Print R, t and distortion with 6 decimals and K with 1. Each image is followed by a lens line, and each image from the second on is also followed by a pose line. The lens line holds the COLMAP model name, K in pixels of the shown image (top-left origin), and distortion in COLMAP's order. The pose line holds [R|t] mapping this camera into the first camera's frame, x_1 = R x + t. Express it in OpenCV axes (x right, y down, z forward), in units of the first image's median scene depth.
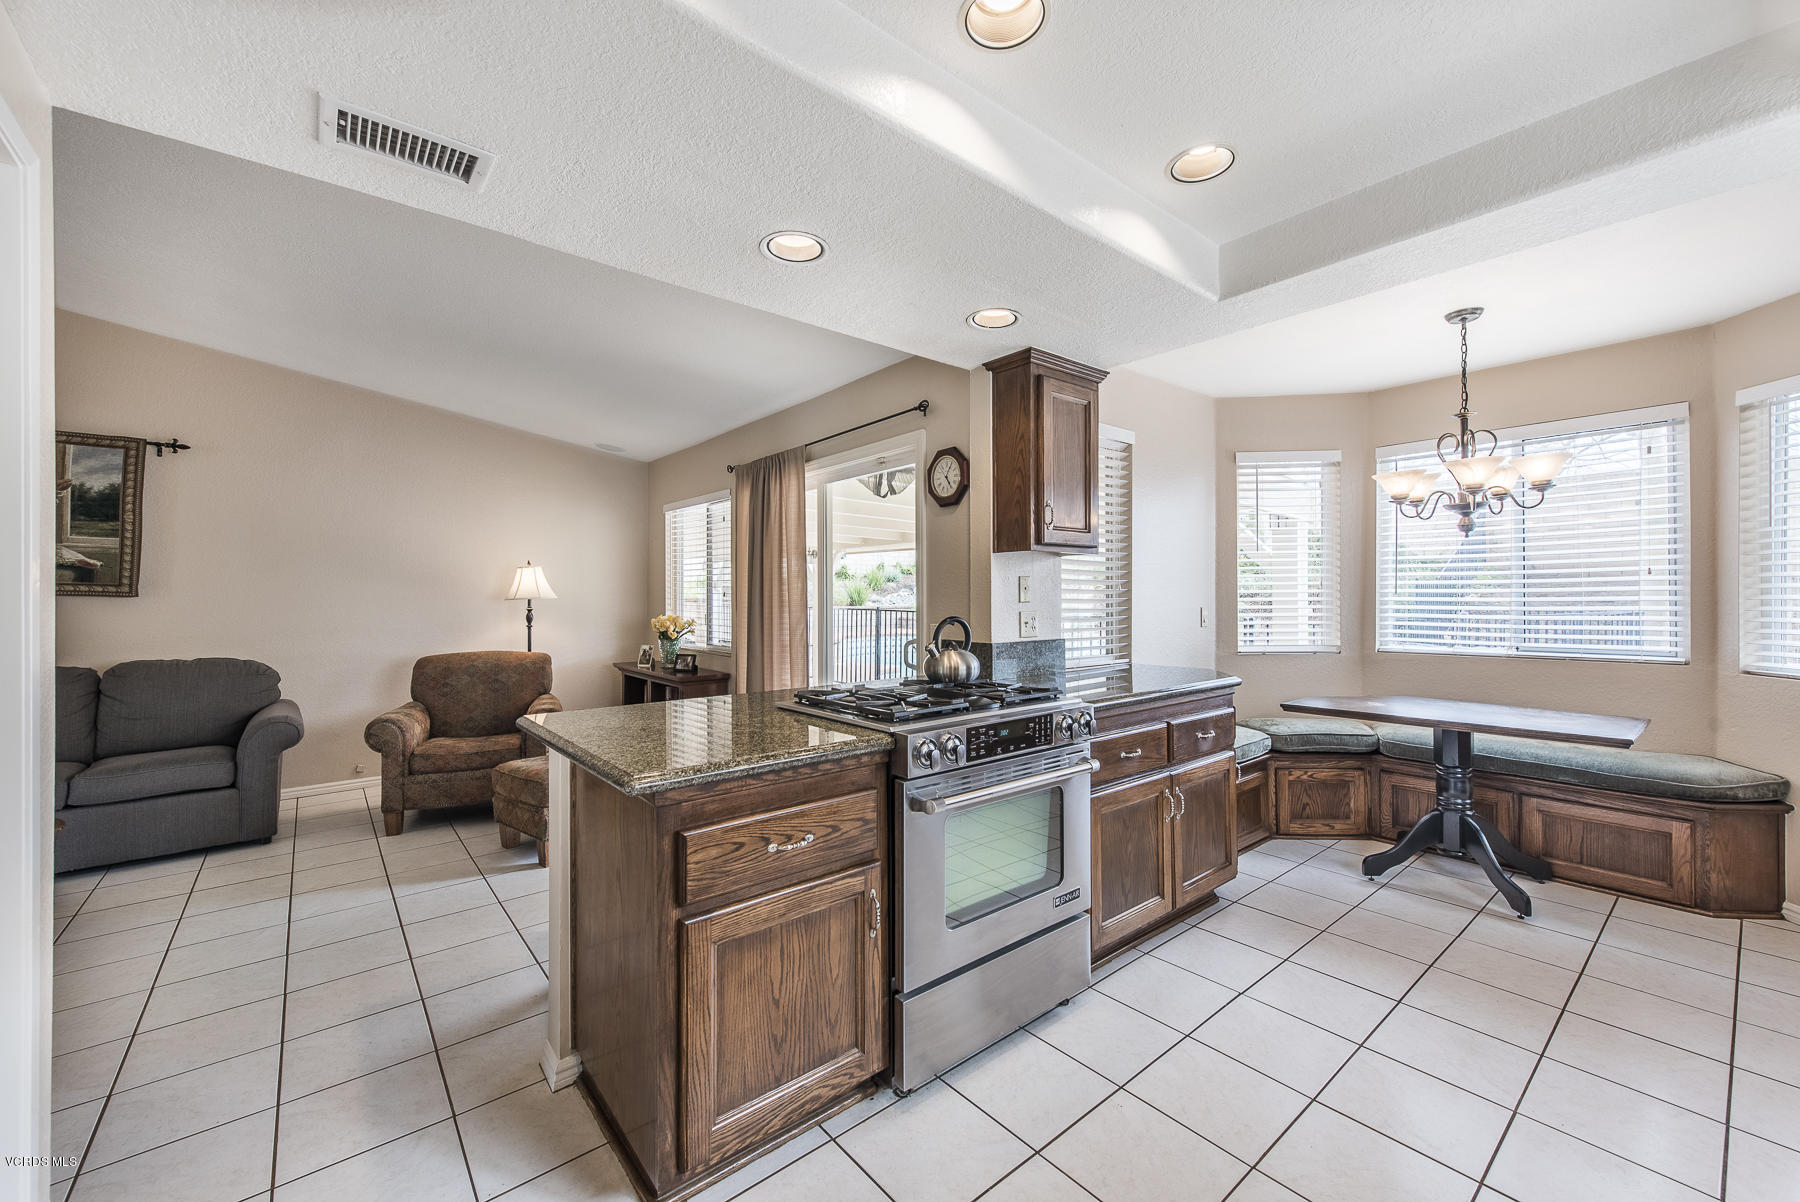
lens RADIAL K [[707.9, 0, 916.1], [0, 707.9, 596.3], [0, 0, 1]] dist [0.005222, -0.002421]
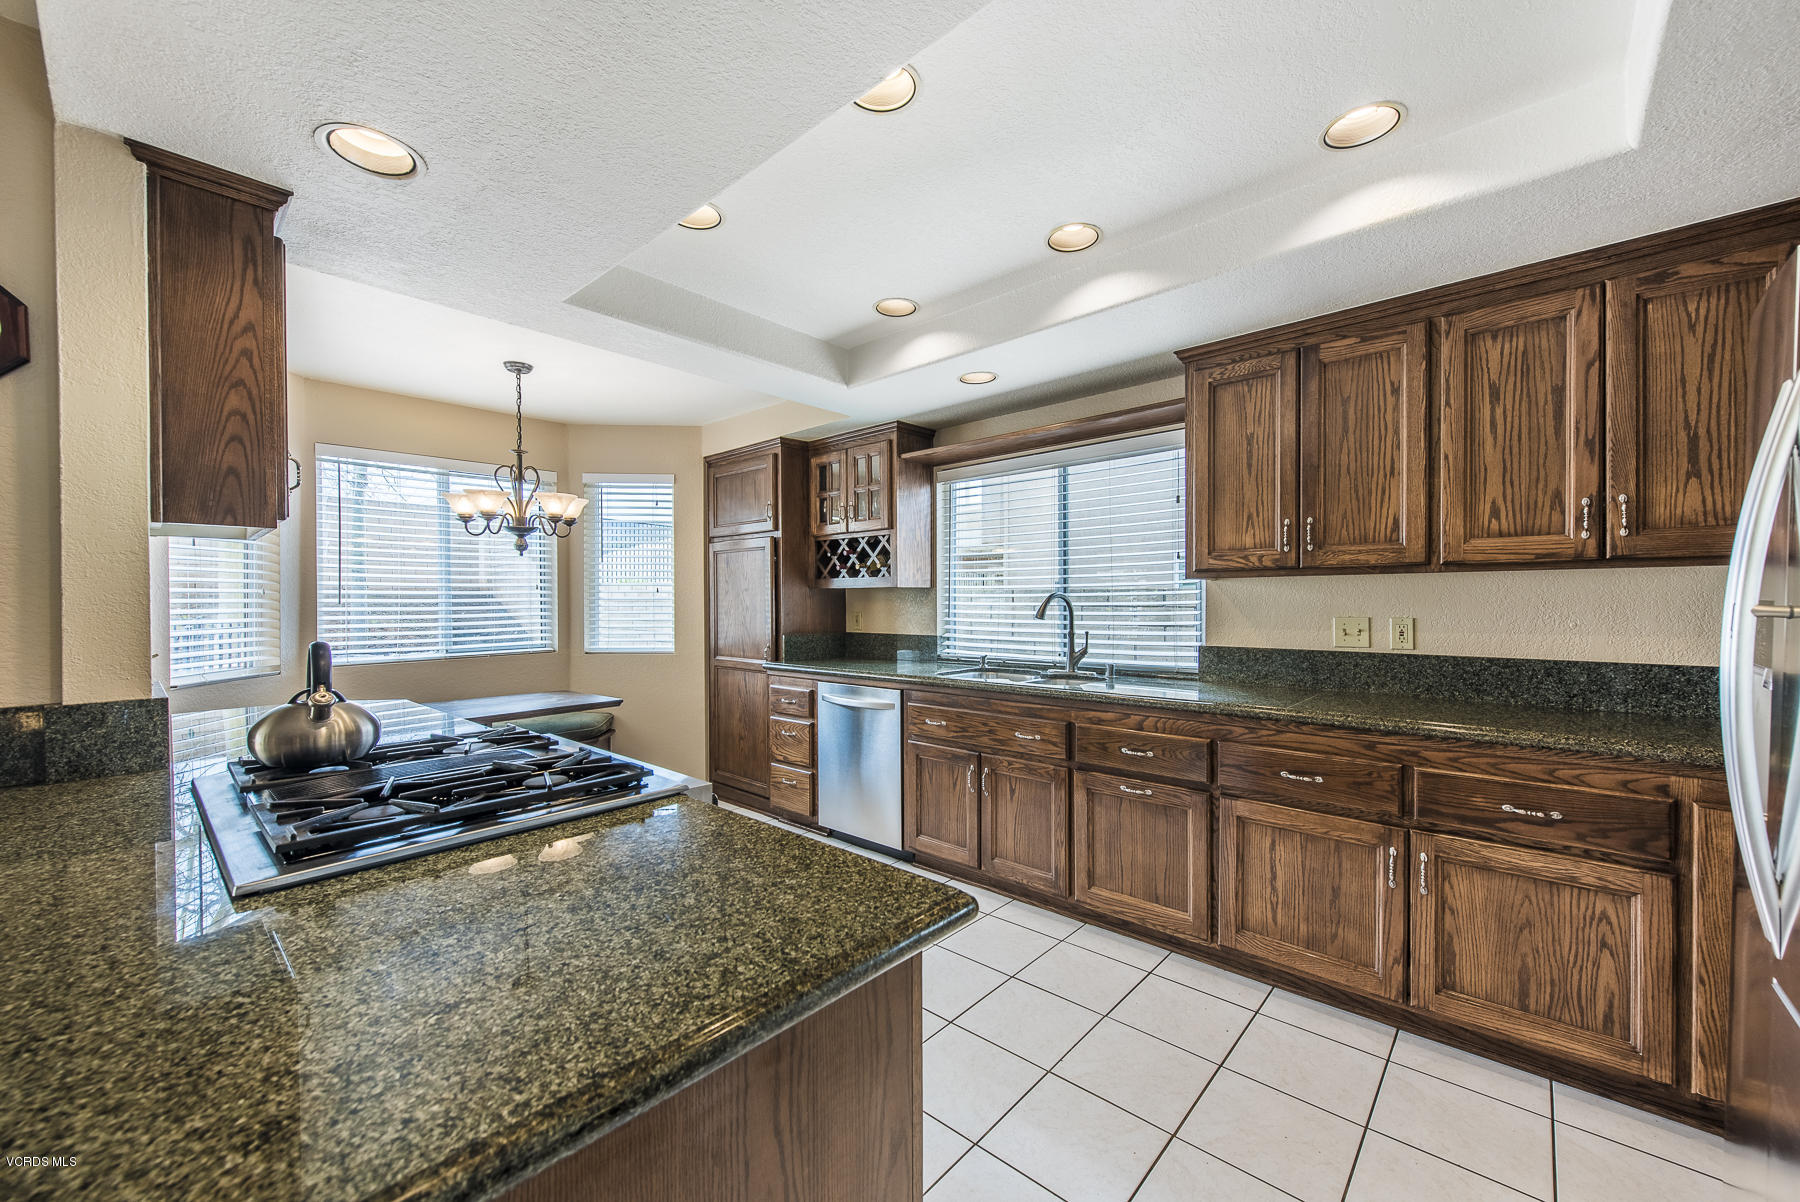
lens RADIAL K [[707.9, 0, 891.5], [0, 707.9, 599.3], [0, 0, 1]] dist [0.005222, -0.002421]
pose [[-0.139433, 0.007185, 0.990205, -0.328272], [0.008147, 0.999948, -0.006108, 0.001605], [-0.990198, 0.007215, -0.139484, 0.378835]]
